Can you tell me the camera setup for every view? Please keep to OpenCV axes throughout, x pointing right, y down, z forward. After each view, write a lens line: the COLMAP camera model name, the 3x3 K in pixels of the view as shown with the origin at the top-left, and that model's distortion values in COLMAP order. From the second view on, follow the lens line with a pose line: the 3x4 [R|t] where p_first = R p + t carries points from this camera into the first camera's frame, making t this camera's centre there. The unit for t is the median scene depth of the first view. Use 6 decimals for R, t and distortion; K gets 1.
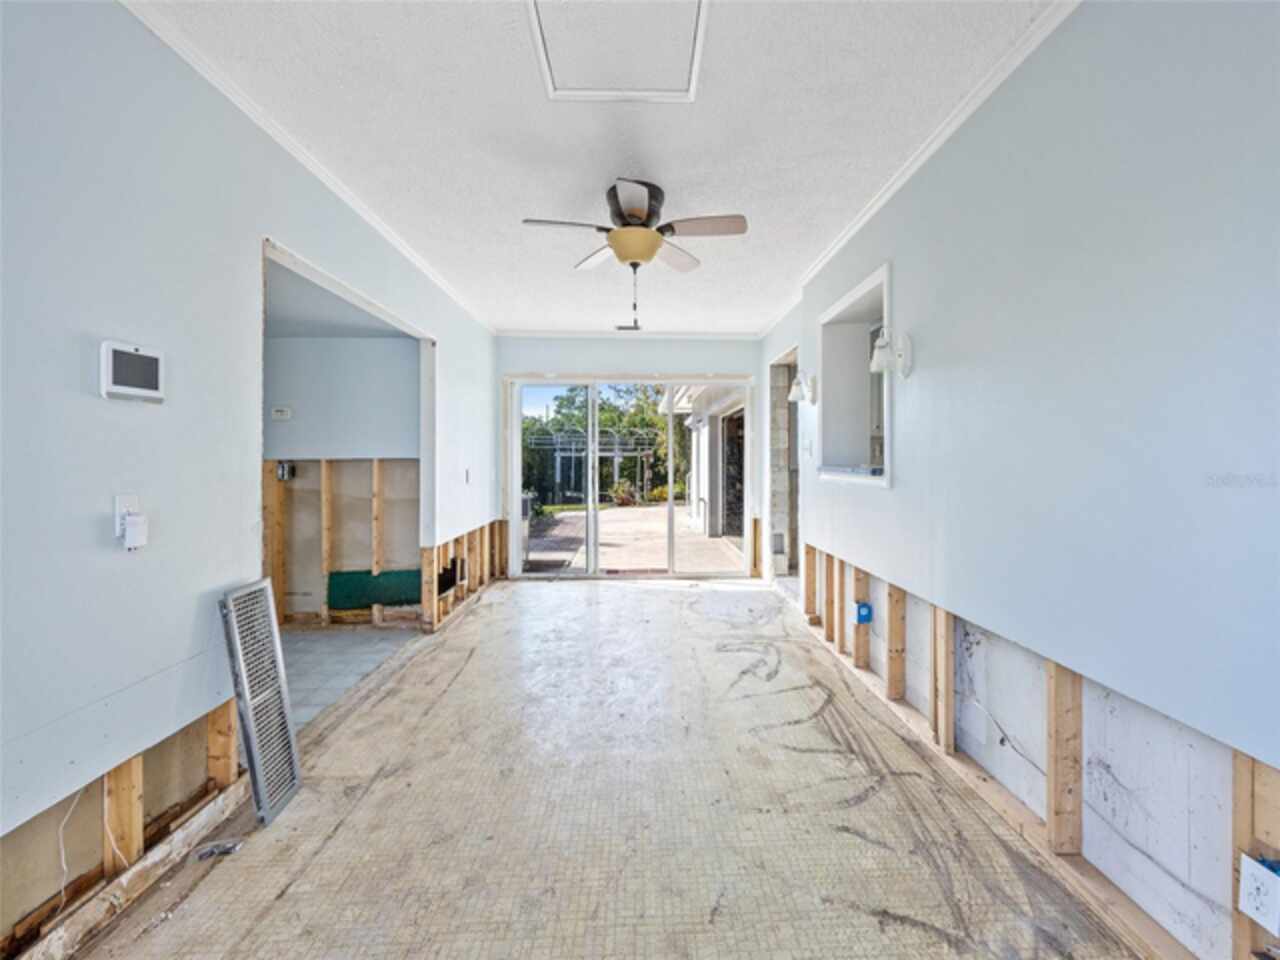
lens RADIAL K [[513.9, 0, 643.5], [0, 513.9, 470.2], [0, 0, 1]] dist [-0.001404, -0.000400]
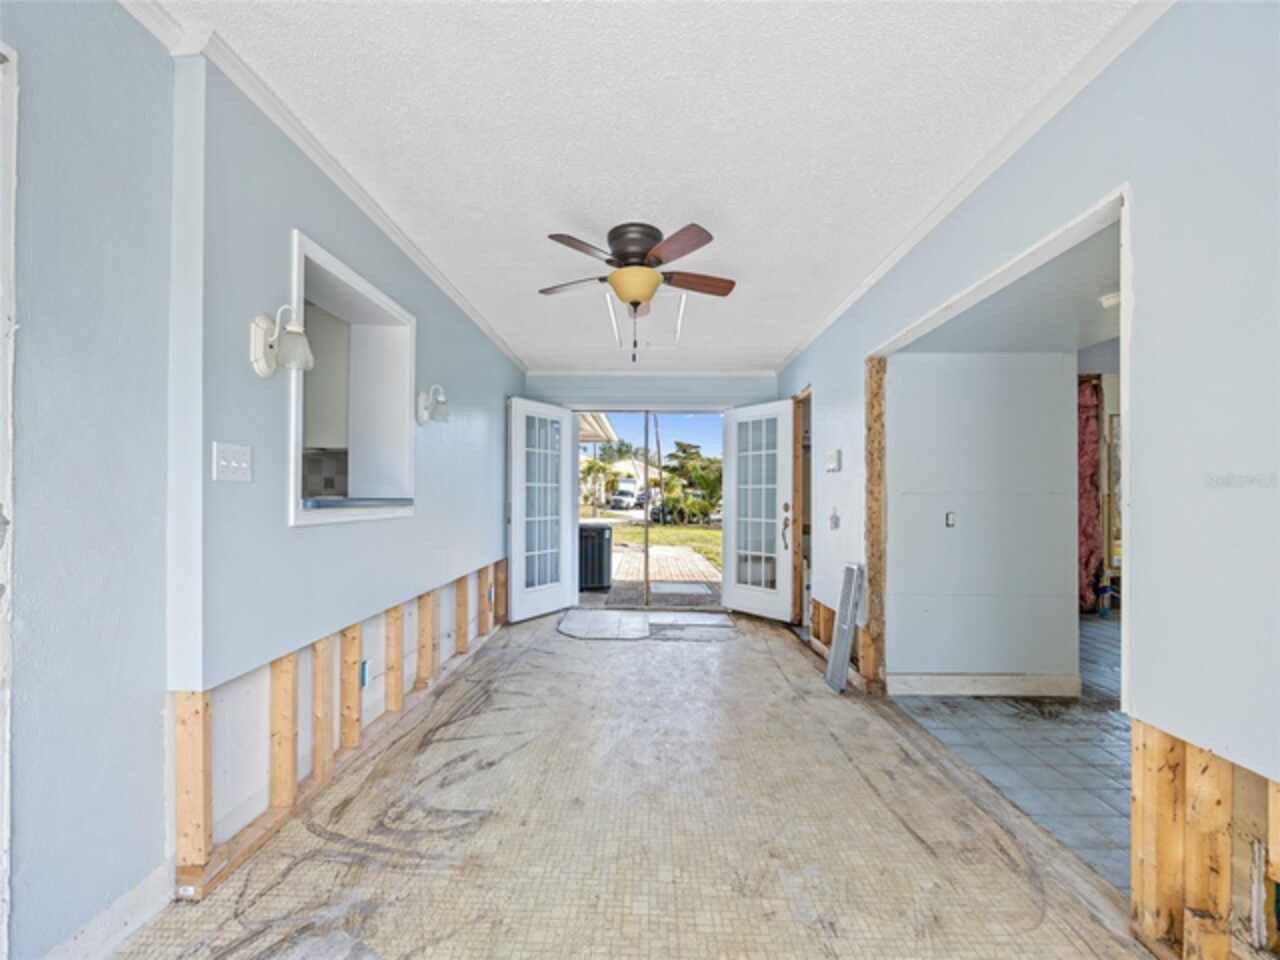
lens RADIAL K [[513.9, 0, 638.4], [0, 513.9, 491.0], [0, 0, 1]] dist [-0.001404, -0.000400]
pose [[-0.999317, -0.005092, 0.036593, -0.061035], [-0.004694, 0.999929, 0.010945, -0.033728], [-0.036646, 0.010766, -0.999270, 1.972934]]
